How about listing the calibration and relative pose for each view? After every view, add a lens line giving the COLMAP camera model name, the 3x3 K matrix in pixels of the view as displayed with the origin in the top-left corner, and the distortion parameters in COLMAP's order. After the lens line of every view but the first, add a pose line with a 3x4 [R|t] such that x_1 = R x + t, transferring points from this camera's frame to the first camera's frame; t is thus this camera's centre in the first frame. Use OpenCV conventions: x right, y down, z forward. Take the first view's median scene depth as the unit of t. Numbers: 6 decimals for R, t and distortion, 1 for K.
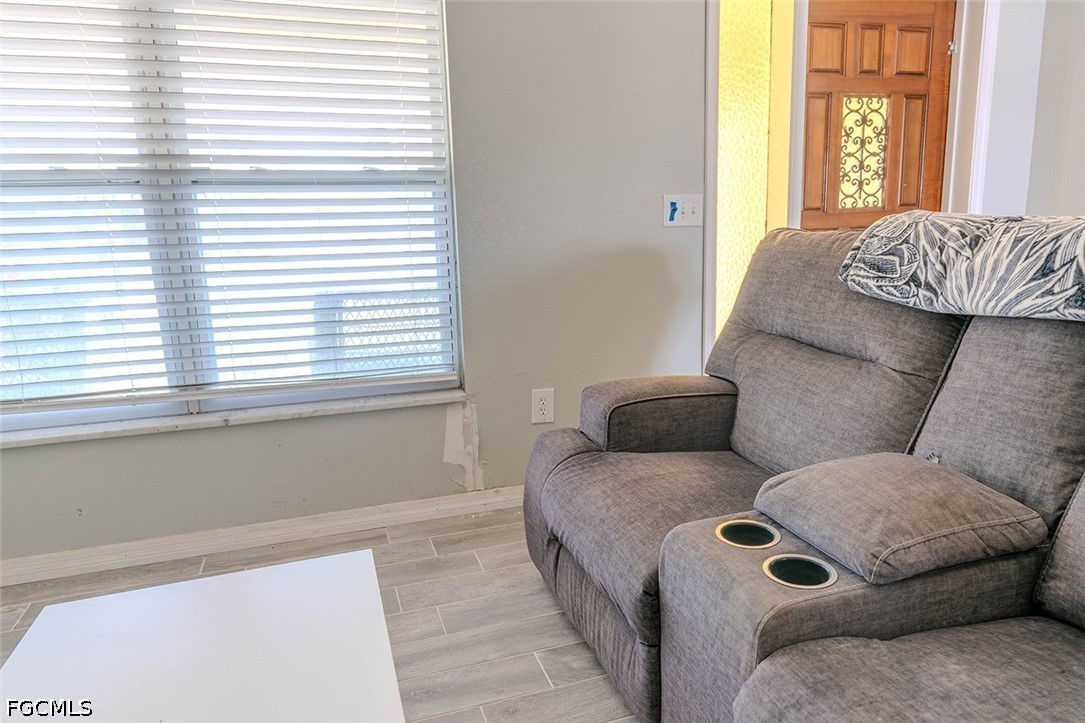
lens RADIAL K [[683.1, 0, 541.7], [0, 683.1, 363.8], [0, 0, 1]] dist [0.010358, 0.000618]
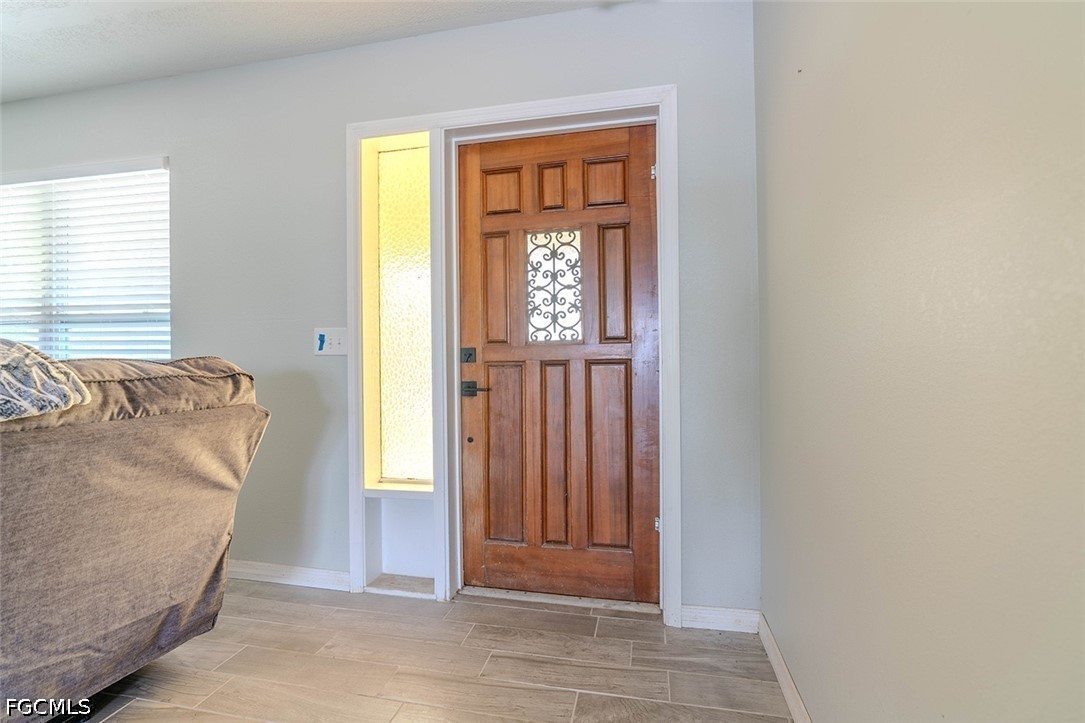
lens RADIAL K [[493.8, 0, 542.3], [0, 493.8, 355.5], [0, 0, 1]] dist [-0.002476, 0.000023]
pose [[0.862346, 0.031778, -0.505320, 0.817116], [-0.116150, 0.983829, -0.136344, -0.113642], [0.492816, 0.176269, 0.852092, 0.413741]]
